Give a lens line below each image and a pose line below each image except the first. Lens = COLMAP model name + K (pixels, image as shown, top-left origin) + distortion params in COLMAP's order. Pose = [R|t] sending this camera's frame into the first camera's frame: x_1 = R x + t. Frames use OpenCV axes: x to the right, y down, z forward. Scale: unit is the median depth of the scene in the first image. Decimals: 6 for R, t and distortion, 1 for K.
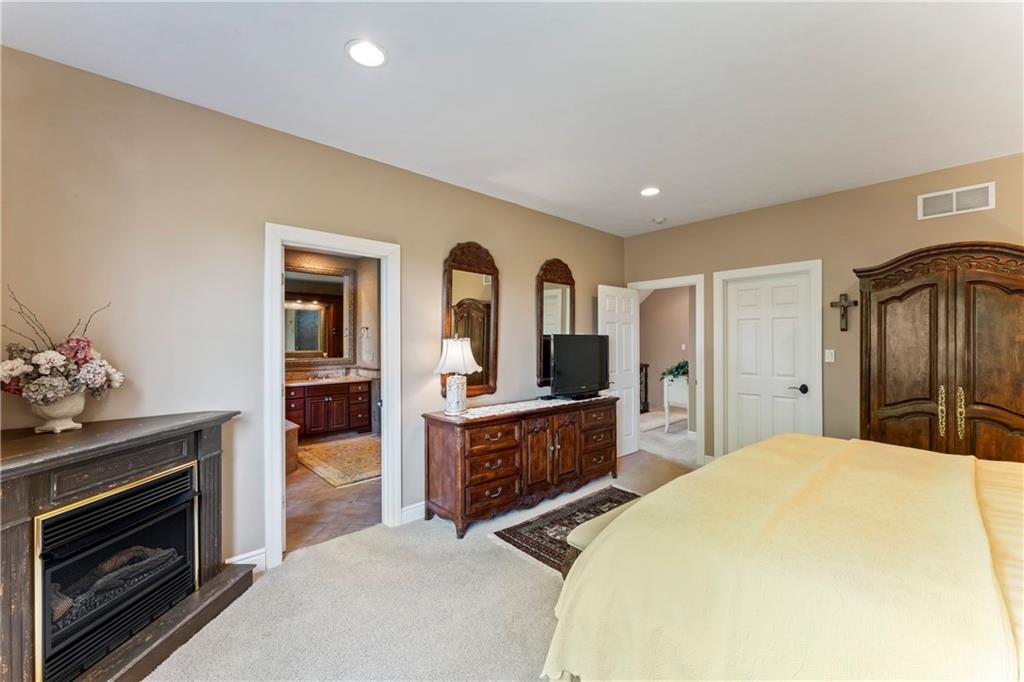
lens RADIAL K [[417.0, 0, 511.4], [0, 417.0, 340.0], [0, 0, 1]] dist [-0.000520, -0.000021]
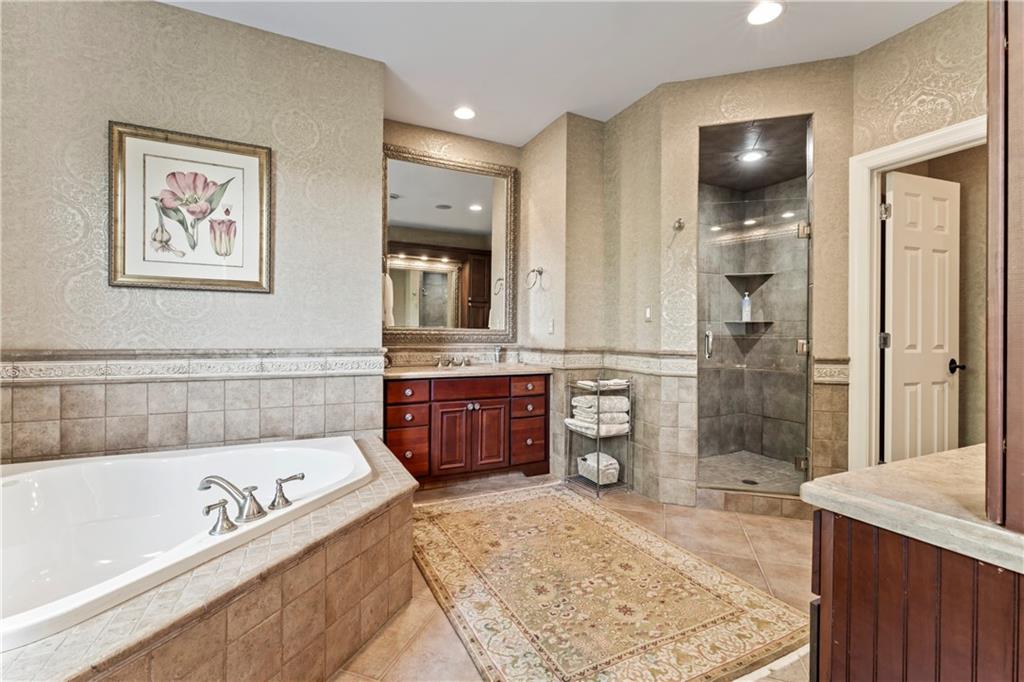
lens RADIAL K [[452.4, 0, 511.9], [0, 452.4, 338.7], [0, 0, 1]] dist [-0.001592, -0.000153]
pose [[0.960400, 0.009636, -0.278459, -0.226172], [-0.007936, 0.999942, 0.007235, 0.052112], [0.278513, -0.004739, 0.960421, 0.456121]]
